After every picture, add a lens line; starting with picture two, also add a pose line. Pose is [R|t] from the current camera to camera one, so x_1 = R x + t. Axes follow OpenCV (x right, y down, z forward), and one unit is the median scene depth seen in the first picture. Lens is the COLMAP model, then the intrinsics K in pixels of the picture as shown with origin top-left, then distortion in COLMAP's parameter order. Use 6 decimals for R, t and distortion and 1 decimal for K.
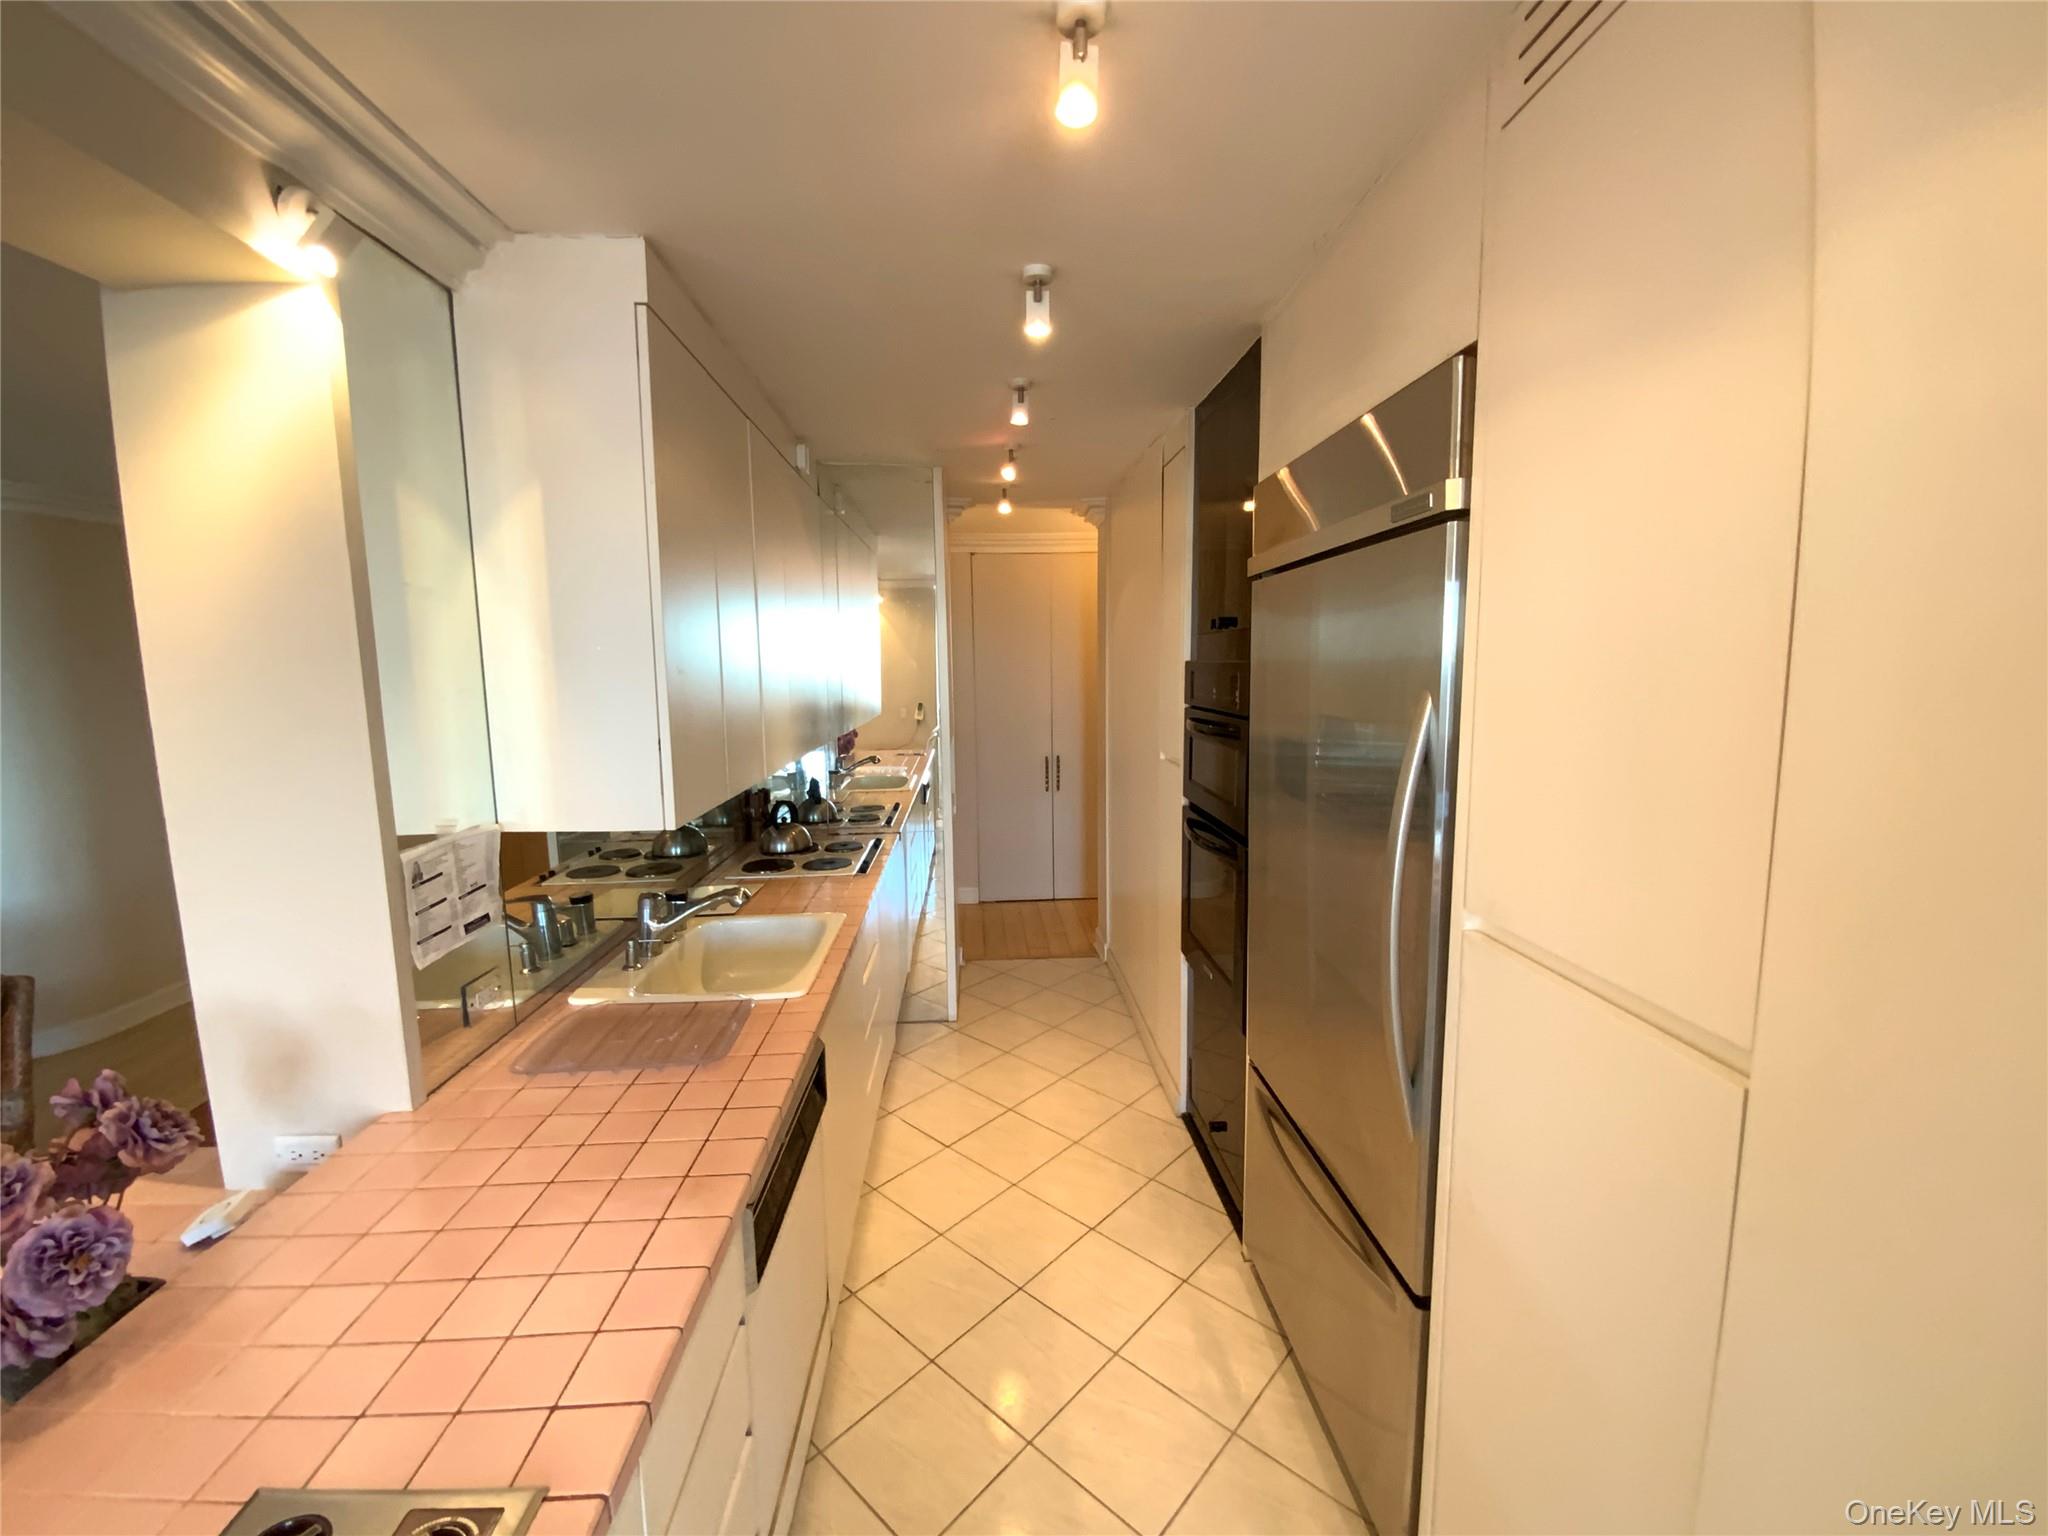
lens RADIAL K [[840.5, 0, 1024.0], [0, 840.5, 768.0], [0, 0, 1]] dist [0.021793, -0.020635]
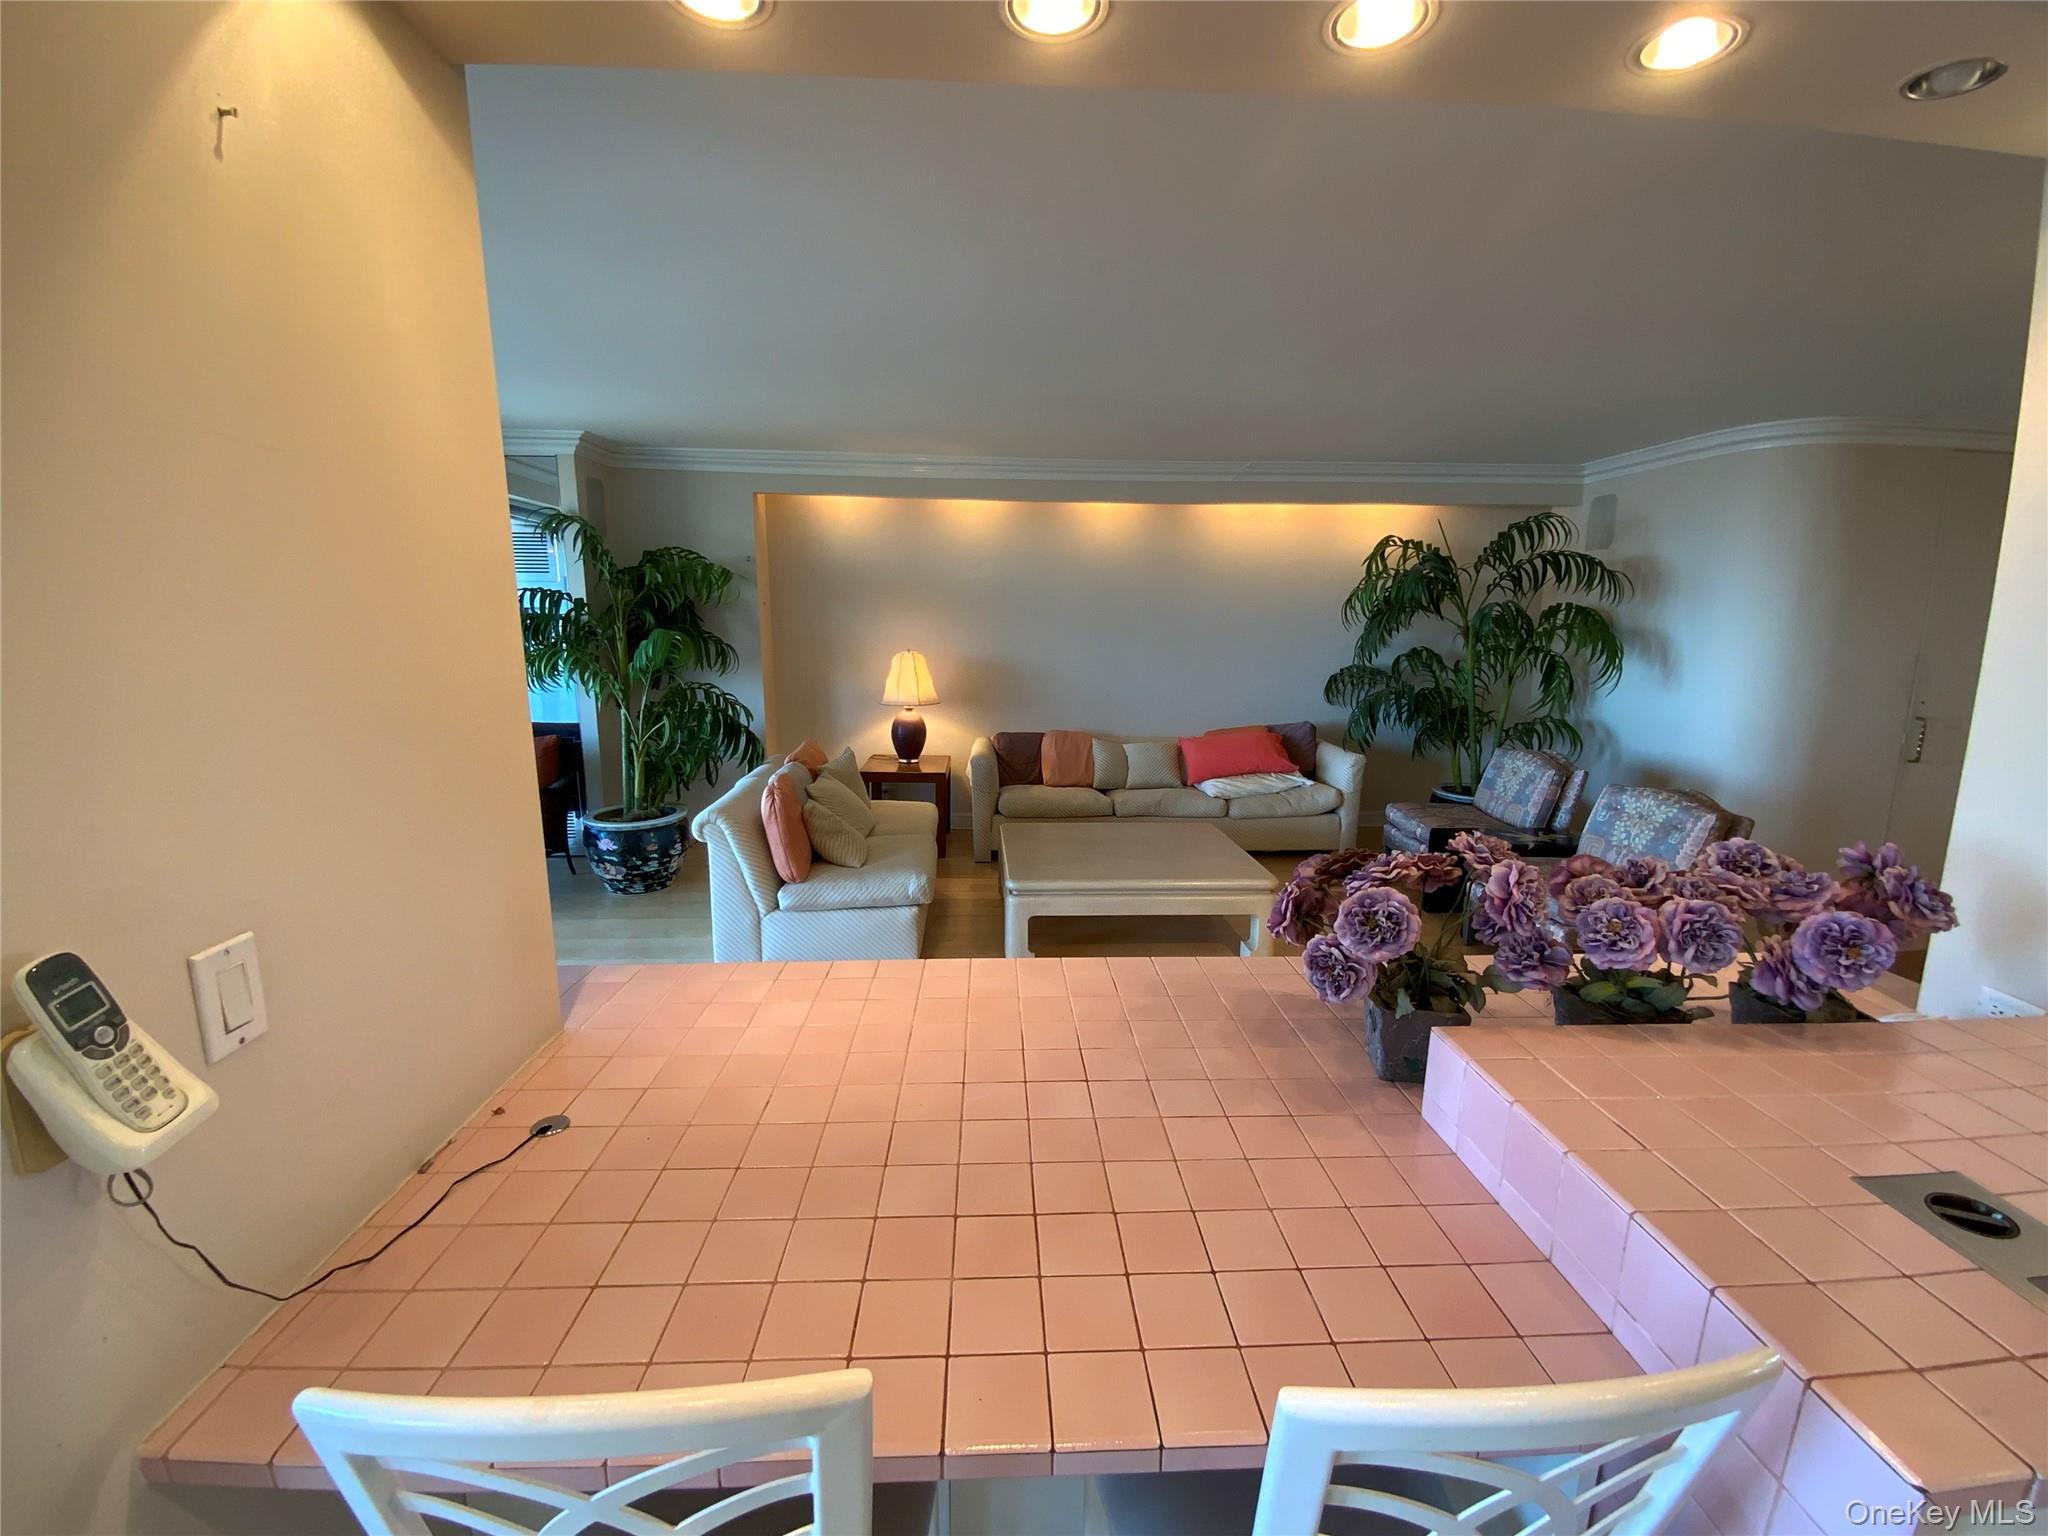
lens RADIAL K [[826.4, 0, 1026.7], [0, 826.4, 768.3], [0, 0, 1]] dist [0.029777, -0.022773]
pose [[-0.012297, 0.192630, -0.981194, 0.049540], [-0.129548, 0.972691, 0.192584, 0.123593], [0.991497, 0.129480, 0.012994, -0.178257]]
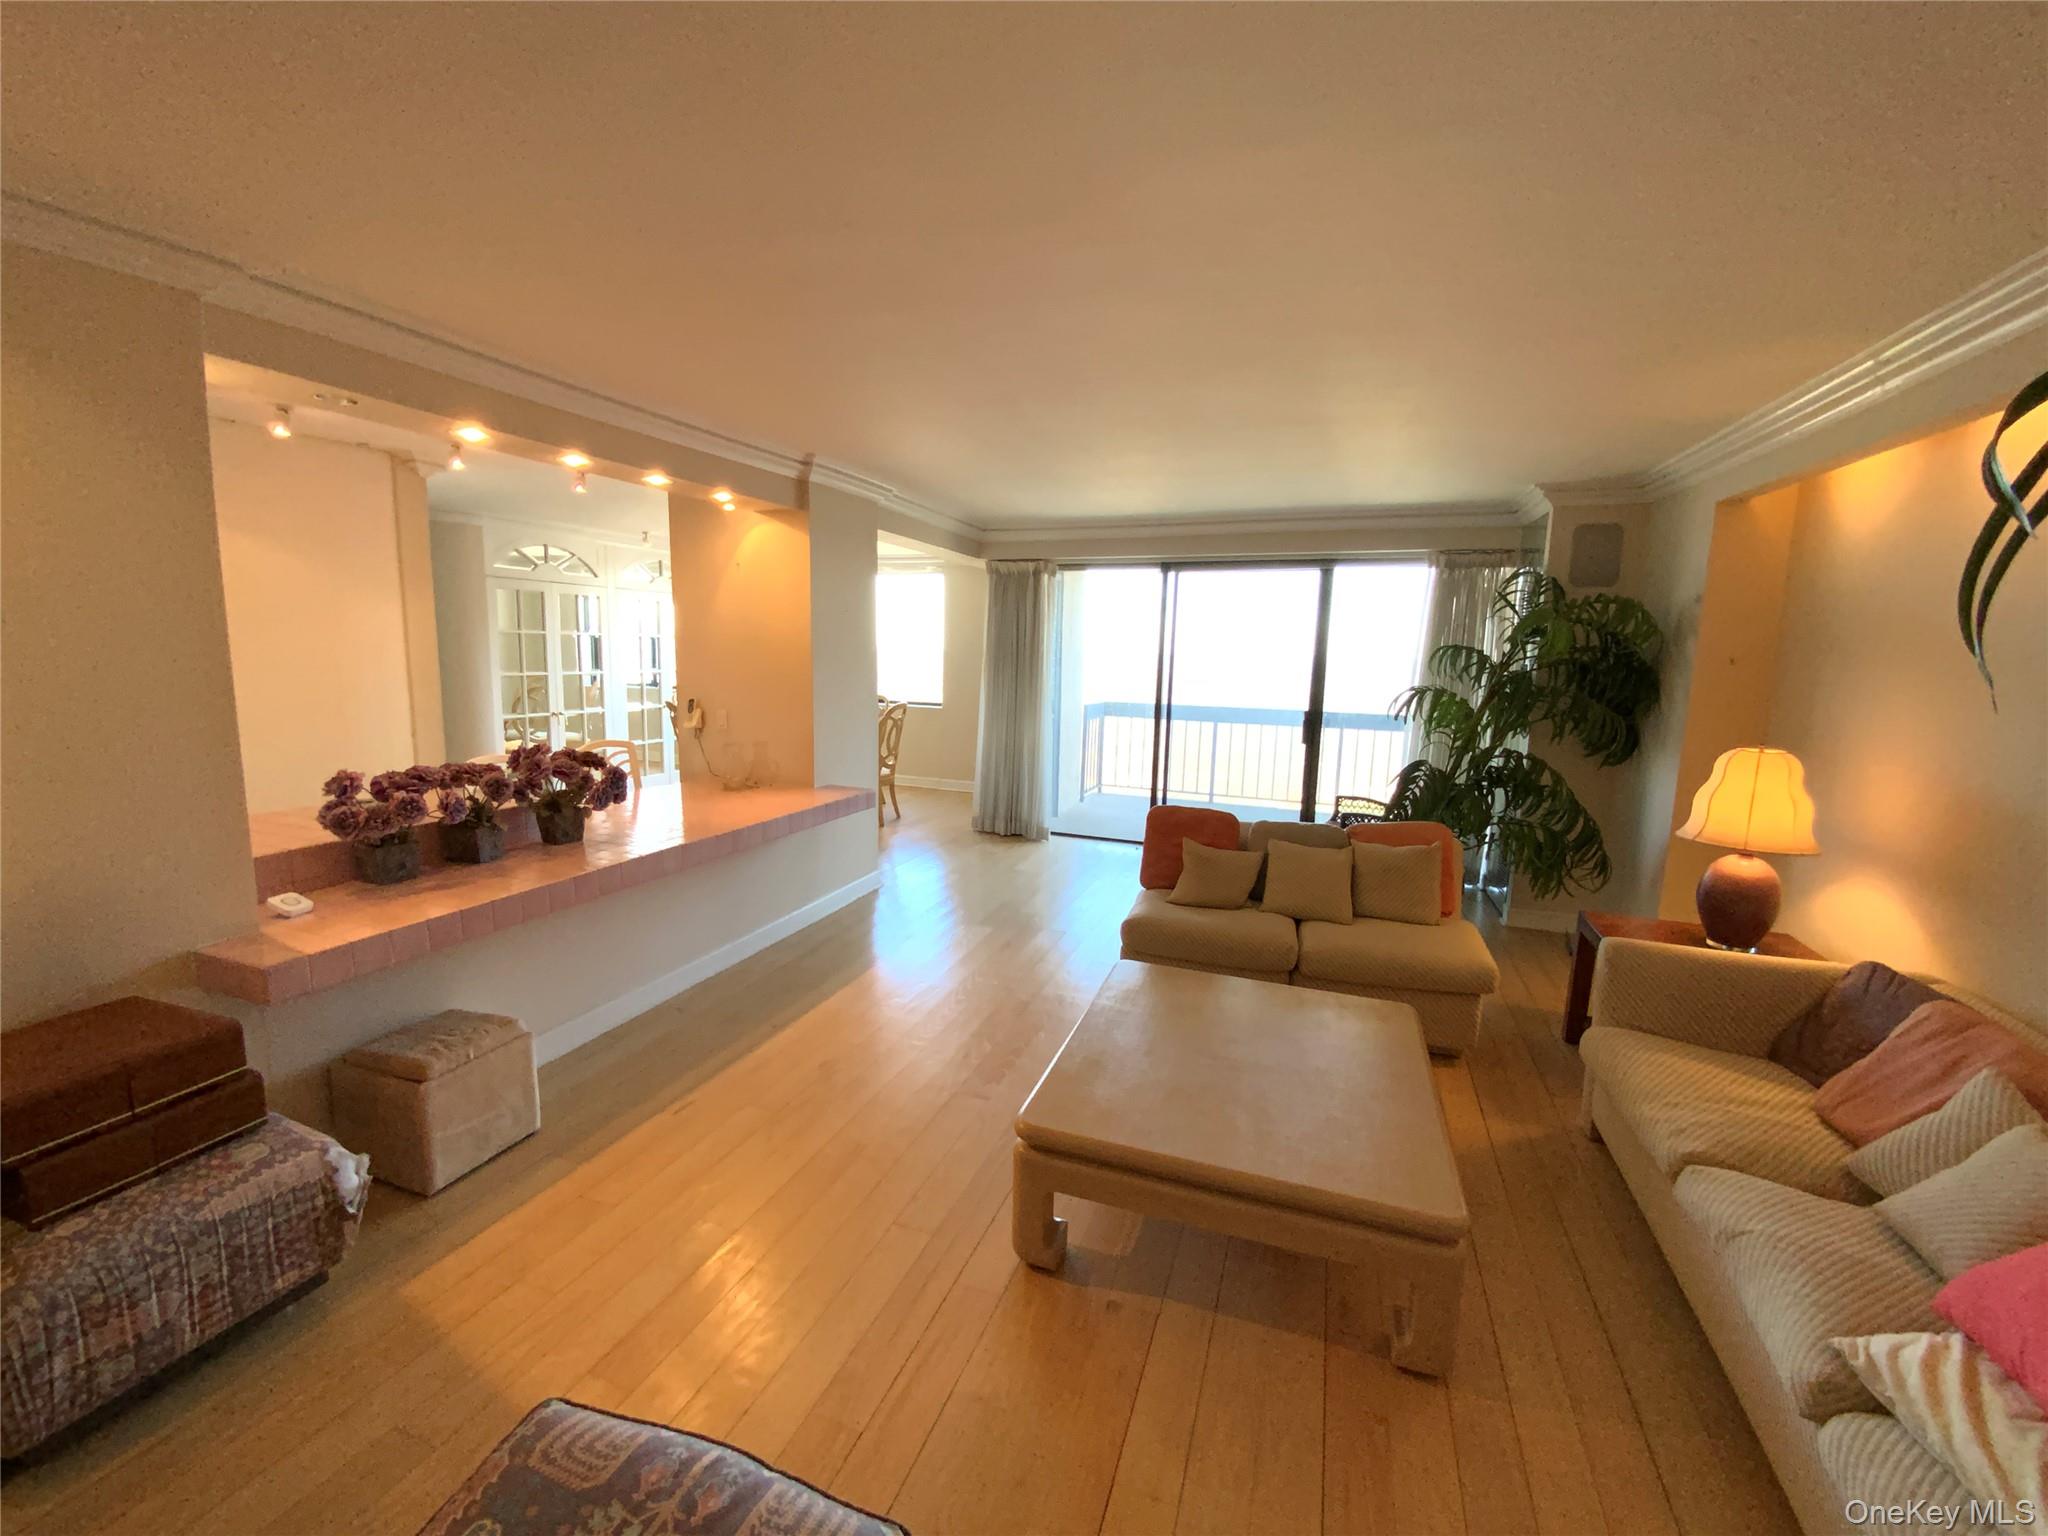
lens RADIAL K [[826.4, 0, 1026.7], [0, 826.4, 768.3], [0, 0, 1]] dist [0.029777, -0.022773]
pose [[-0.913556, -0.069509, 0.400729, -2.525389], [0.036654, 0.967208, 0.251329, -0.108026], [-0.405058, 0.244291, -0.881051, 1.526156]]
